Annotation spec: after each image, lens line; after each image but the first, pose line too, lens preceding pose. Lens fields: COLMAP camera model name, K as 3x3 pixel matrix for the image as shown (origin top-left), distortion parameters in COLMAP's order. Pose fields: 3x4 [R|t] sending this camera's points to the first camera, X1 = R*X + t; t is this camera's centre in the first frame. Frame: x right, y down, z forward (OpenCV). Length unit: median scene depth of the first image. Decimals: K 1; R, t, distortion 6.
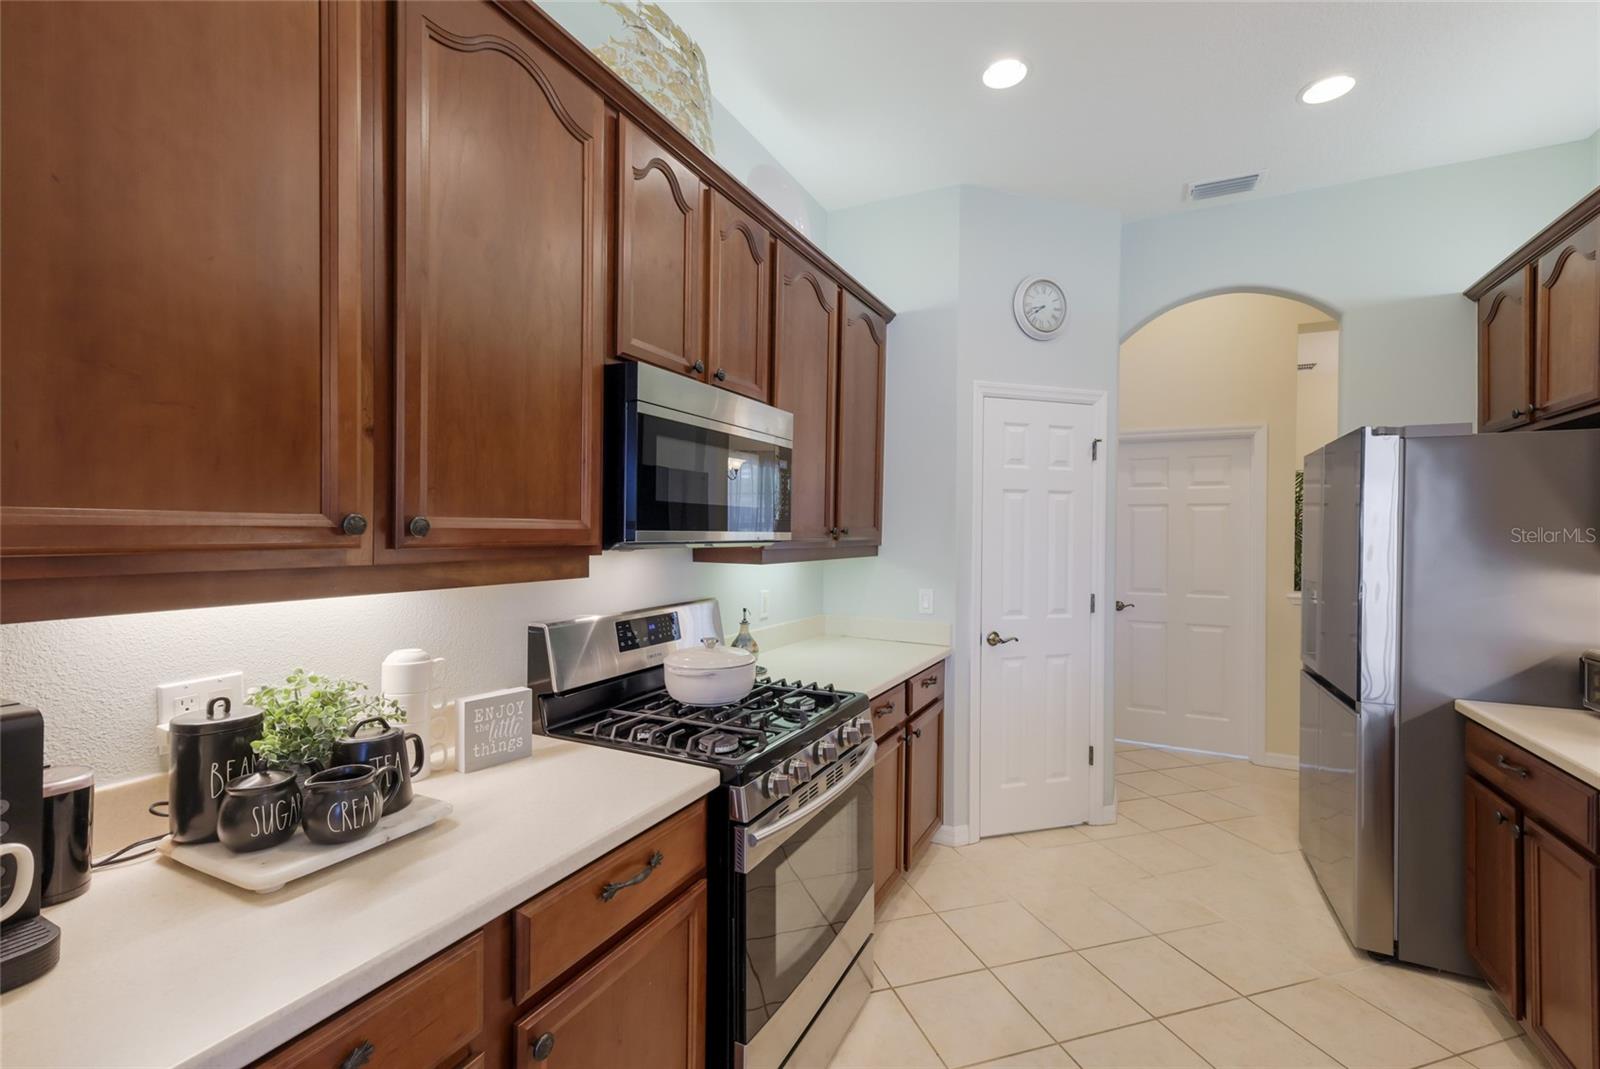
lens RADIAL K [[686.6, 0, 800.8], [0, 686.6, 538.2], [0, 0, 1]] dist [0.003159, 0.001279]
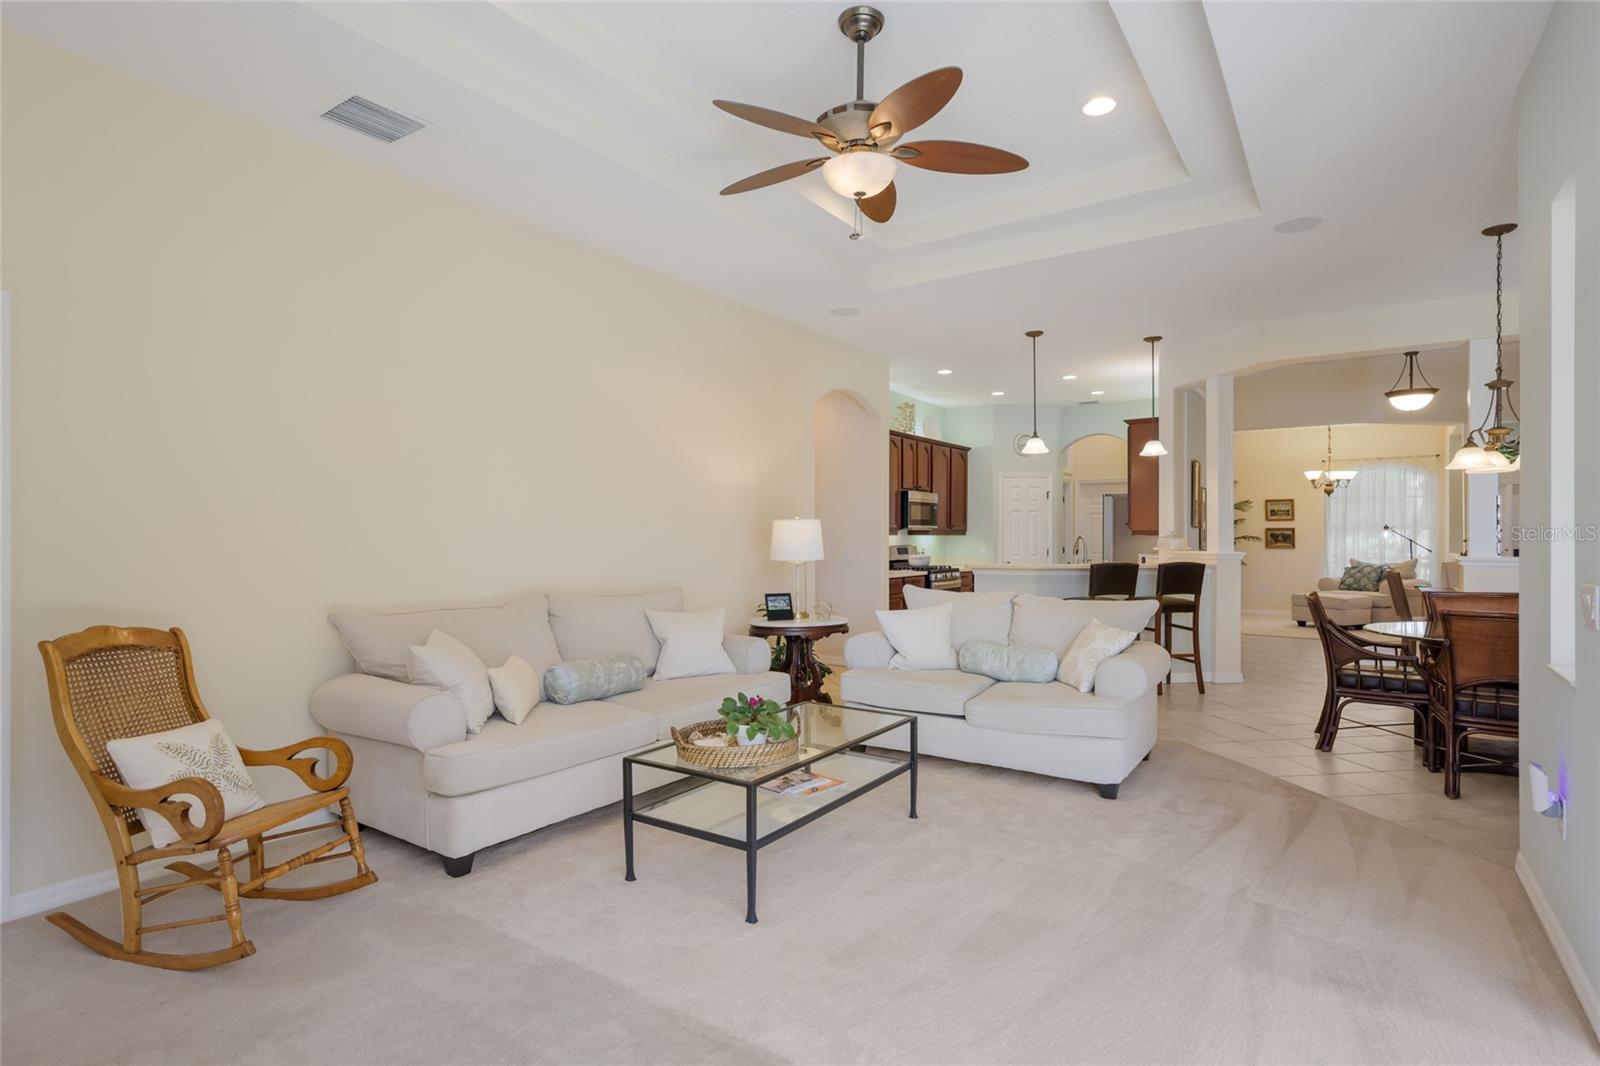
lens RADIAL K [[799.8, 0, 798.8], [0, 799.8, 531.8], [0, 0, 1]] dist [0.001644, 0.001366]
pose [[0.990700, -0.008533, -0.135794, -0.246710], [0.006976, 0.999904, -0.011938, 0.101962], [0.135883, 0.010880, 0.990665, -4.907214]]
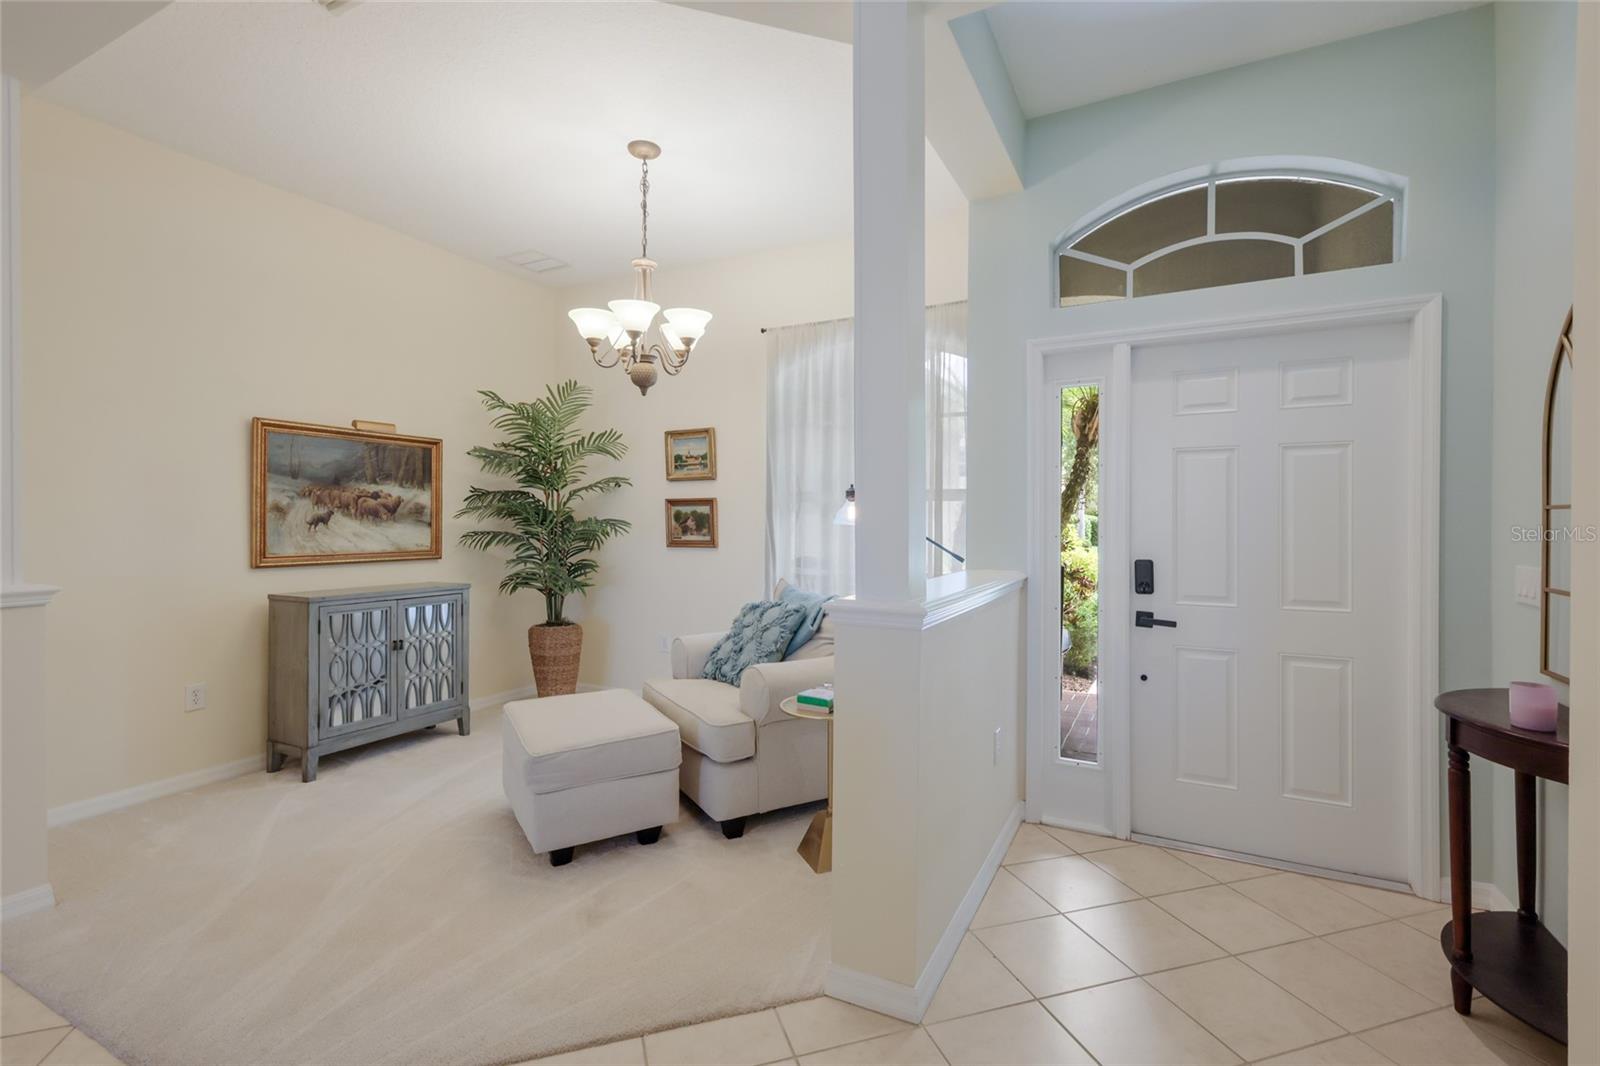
lens RADIAL K [[724.0, 0, 802.2], [0, 724.0, 524.6], [0, 0, 1]] dist [-0.002371, -0.000556]
pose [[0.999790, -0.008115, 0.018800, 4.086188], [0.008144, 0.999966, -0.001473, 0.117729], [-0.018787, 0.001626, 0.999822, 0.991931]]
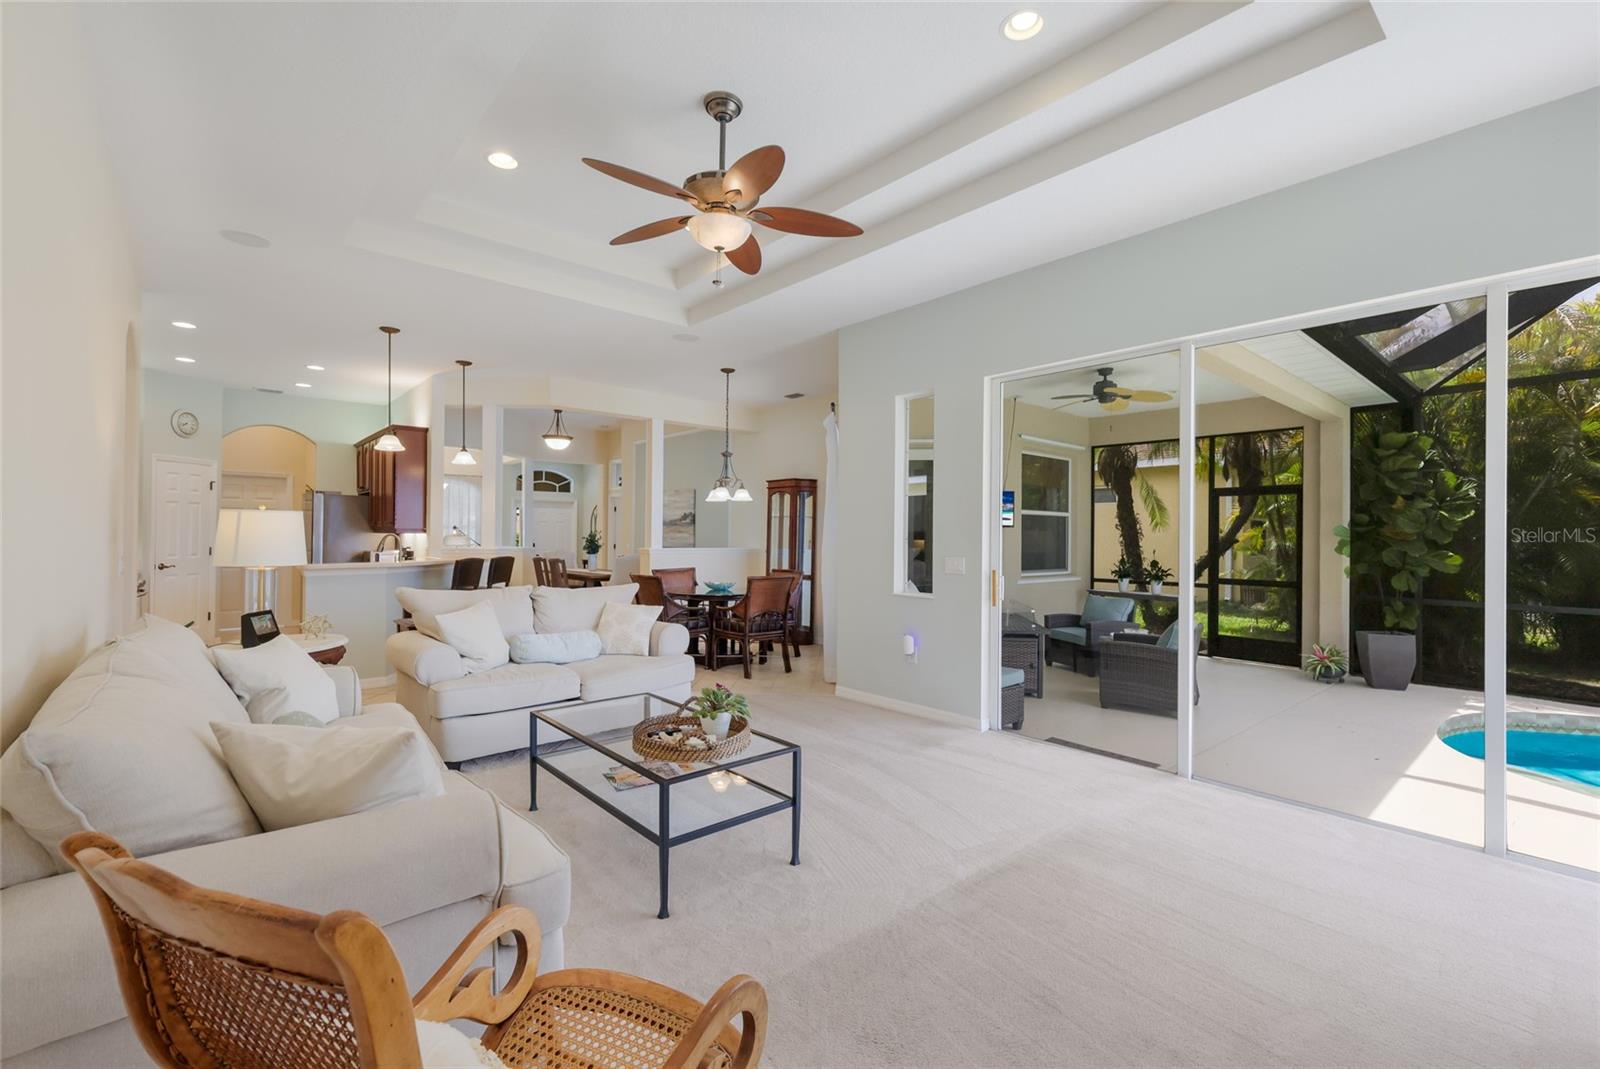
lens RADIAL K [[686.6, 0, 795.4], [0, 686.6, 534.6], [0, 0, 1]] dist [0.003159, 0.001279]
pose [[0.369371, -0.003595, 0.929275, -2.255351], [0.000691, 0.999993, 0.003594, 0.071588], [-0.929282, -0.000686, 0.369371, -3.803907]]
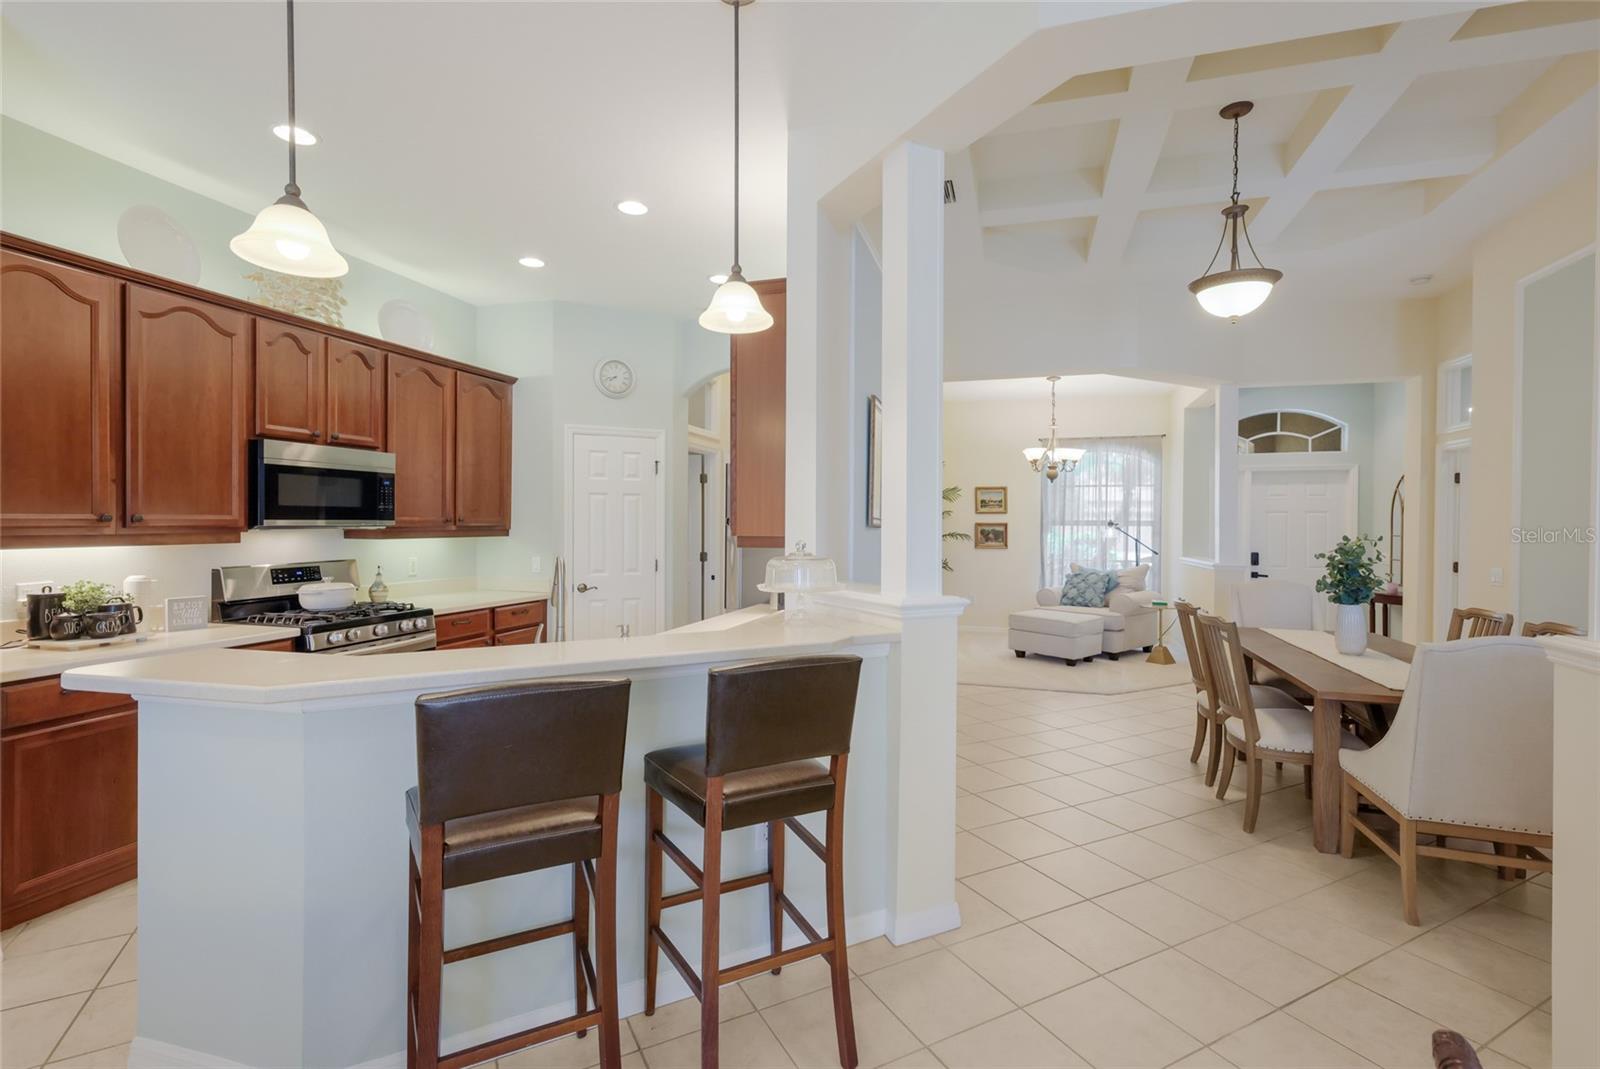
lens RADIAL K [[724.0, 0, 808.6], [0, 724.0, 530.5], [0, 0, 1]] dist [-0.002371, -0.000556]
pose [[0.983023, -0.006079, 0.183382, 1.023576], [0.005224, 0.999973, 0.005145, 0.019030], [-0.183408, -0.004099, 0.983028, -1.523690]]
